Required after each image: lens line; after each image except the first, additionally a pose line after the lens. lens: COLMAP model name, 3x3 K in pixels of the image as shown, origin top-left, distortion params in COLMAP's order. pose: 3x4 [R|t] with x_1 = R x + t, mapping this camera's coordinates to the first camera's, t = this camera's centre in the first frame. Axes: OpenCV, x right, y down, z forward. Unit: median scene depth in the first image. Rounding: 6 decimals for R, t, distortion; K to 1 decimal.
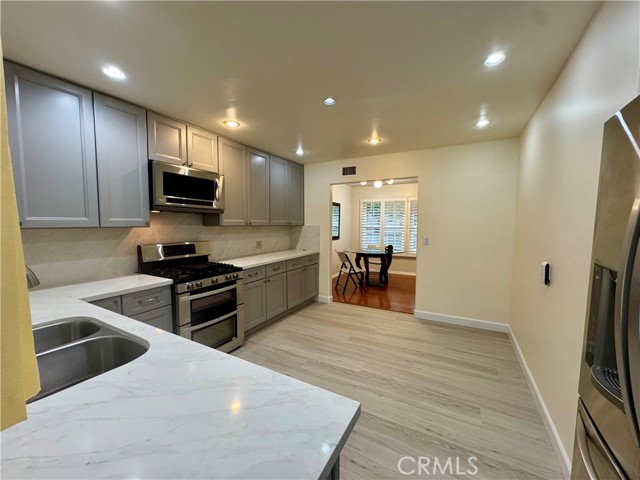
lens RADIAL K [[255.1, 0, 319.8], [0, 255.1, 239.5], [0, 0, 1]] dist [-0.002818, -0.000248]
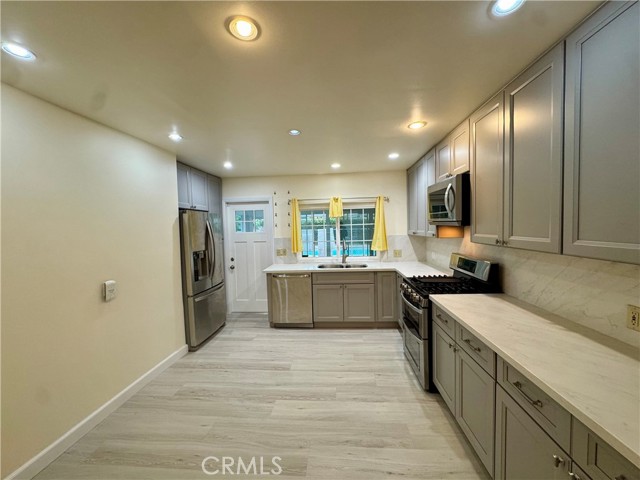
lens RADIAL K [[255.1, 0, 319.8], [0, 255.1, 240.6], [0, 0, 1]] dist [-0.002818, -0.000248]
pose [[-0.909795, 0.043321, -0.412791, 0.316283], [-0.004504, 0.993449, 0.114187, -0.148574], [0.415034, 0.105746, -0.903640, 1.584857]]
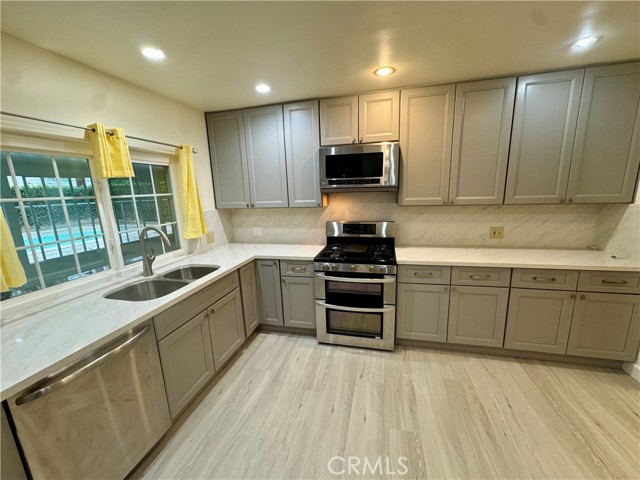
lens RADIAL K [[255.1, 0, 320.4], [0, 255.1, 240.6], [0, 0, 1]] dist [-0.002818, -0.000248]
pose [[0.259470, 0.179567, -0.948911, 0.375916], [-0.030204, 0.983590, 0.177871, -0.087850], [0.965279, -0.017491, 0.260635, 0.578575]]
